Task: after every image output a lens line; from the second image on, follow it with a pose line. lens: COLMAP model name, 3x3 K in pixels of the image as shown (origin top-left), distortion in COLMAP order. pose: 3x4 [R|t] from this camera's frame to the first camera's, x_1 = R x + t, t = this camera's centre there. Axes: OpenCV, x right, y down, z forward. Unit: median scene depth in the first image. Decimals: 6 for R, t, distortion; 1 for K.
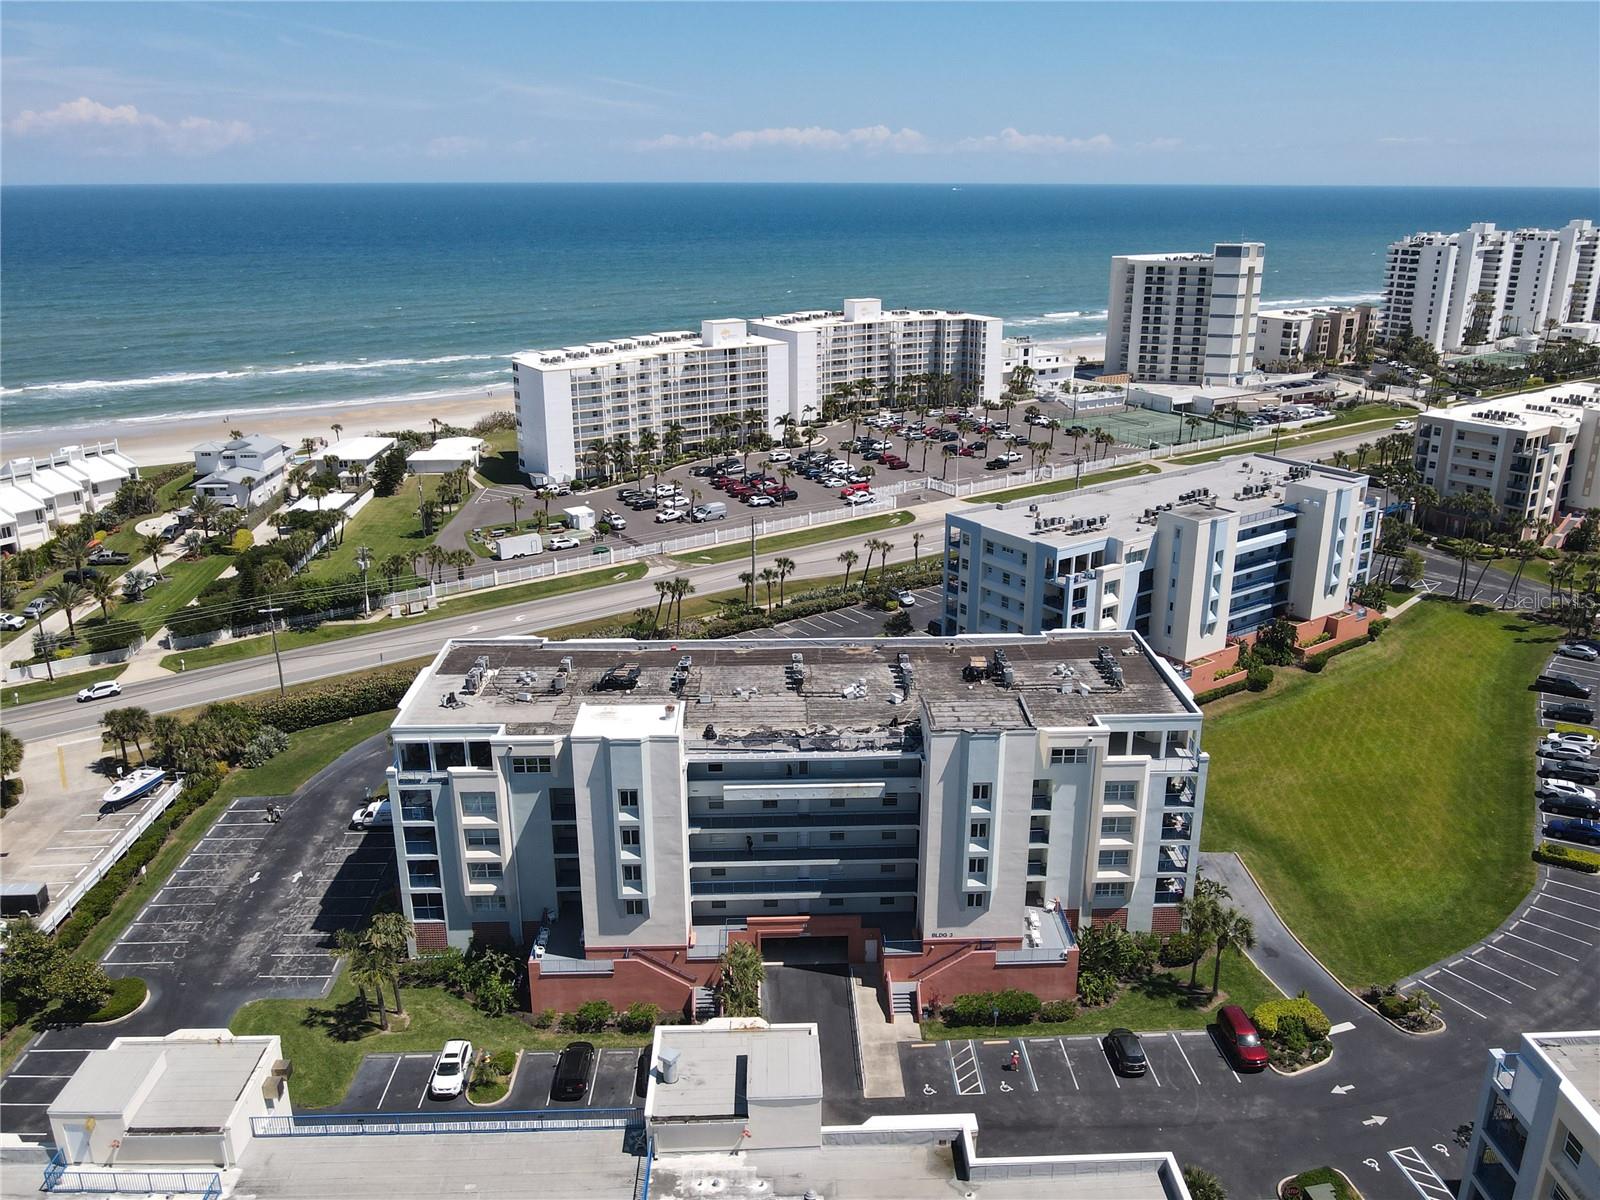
lens RADIAL K [[1246.1, 0, 815.7], [0, 1246.1, 602.6], [0, 0, 1]] dist [-0.016633, 0.030579]
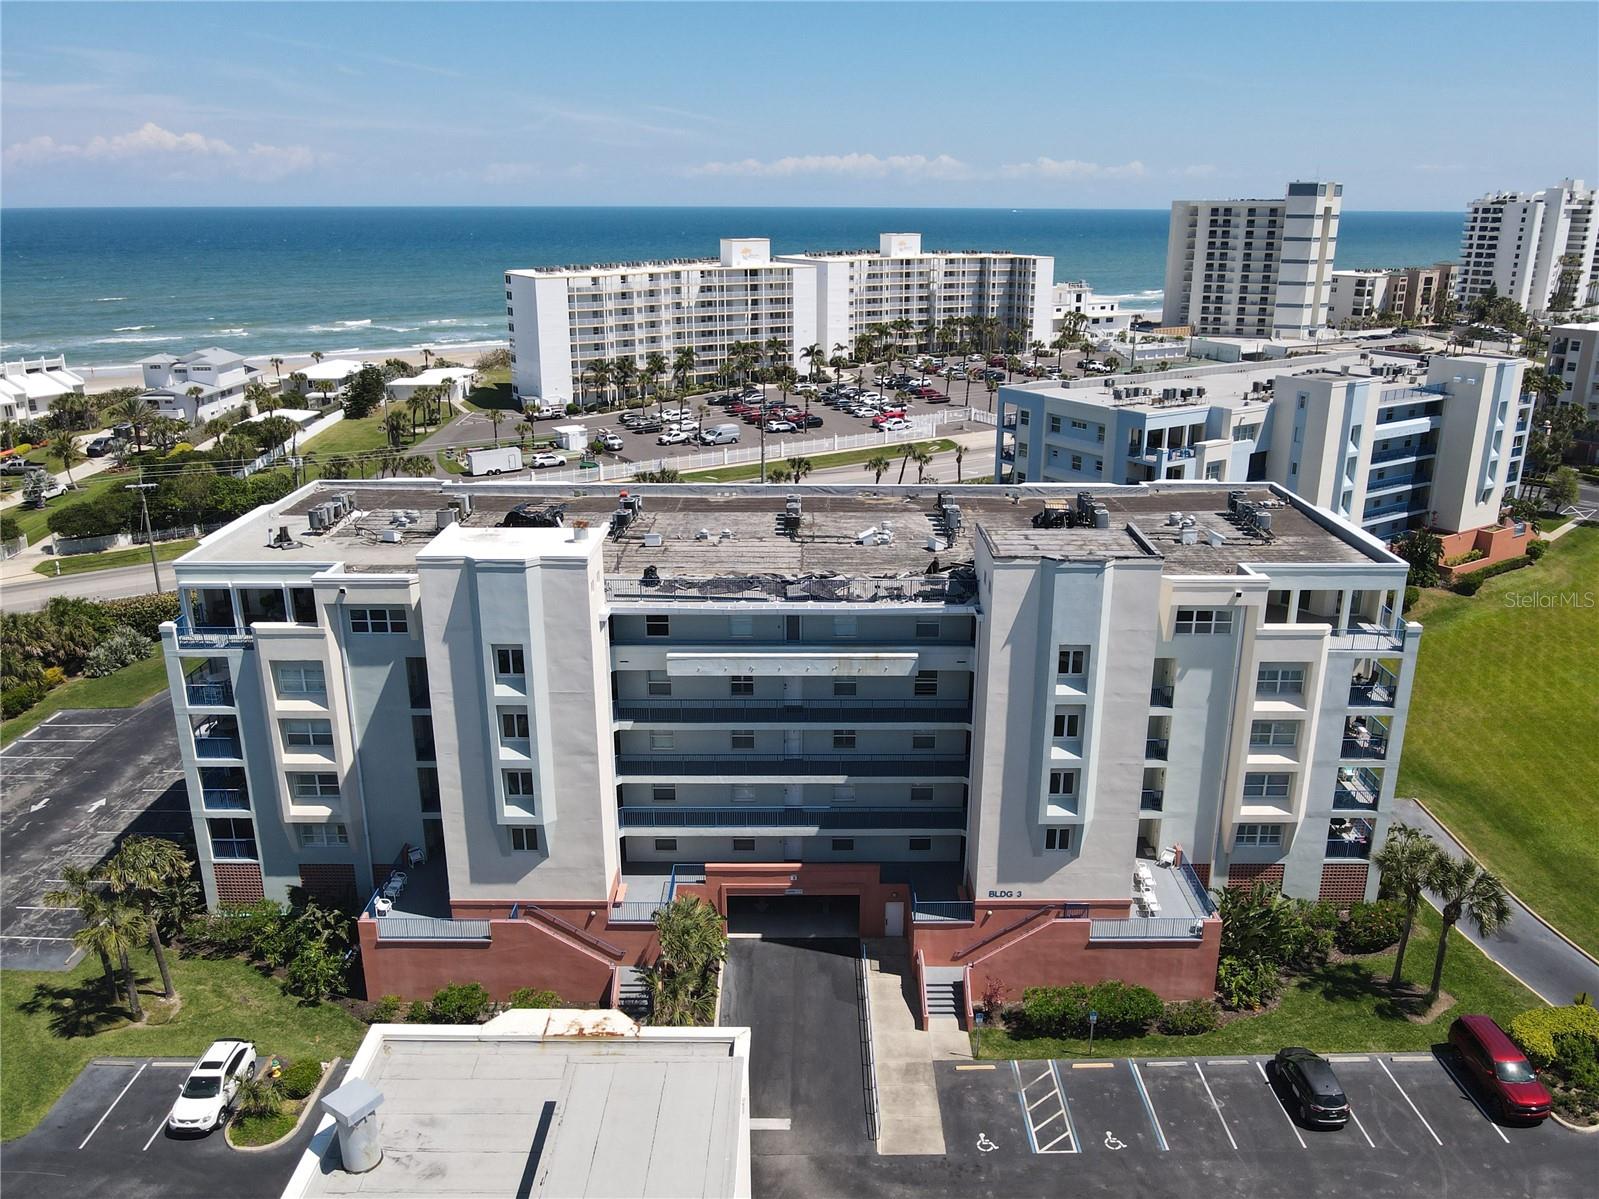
lens RADIAL K [[1214.9, 0, 814.4], [0, 1214.9, 598.6], [0, 0, 1]] dist [-0.009554, 0.008994]
pose [[0.999402, 0.012866, -0.032101, 0.013828], [-0.013317, 0.999815, -0.013885, 0.079961], [0.031917, 0.014305, 0.999388, 0.236525]]
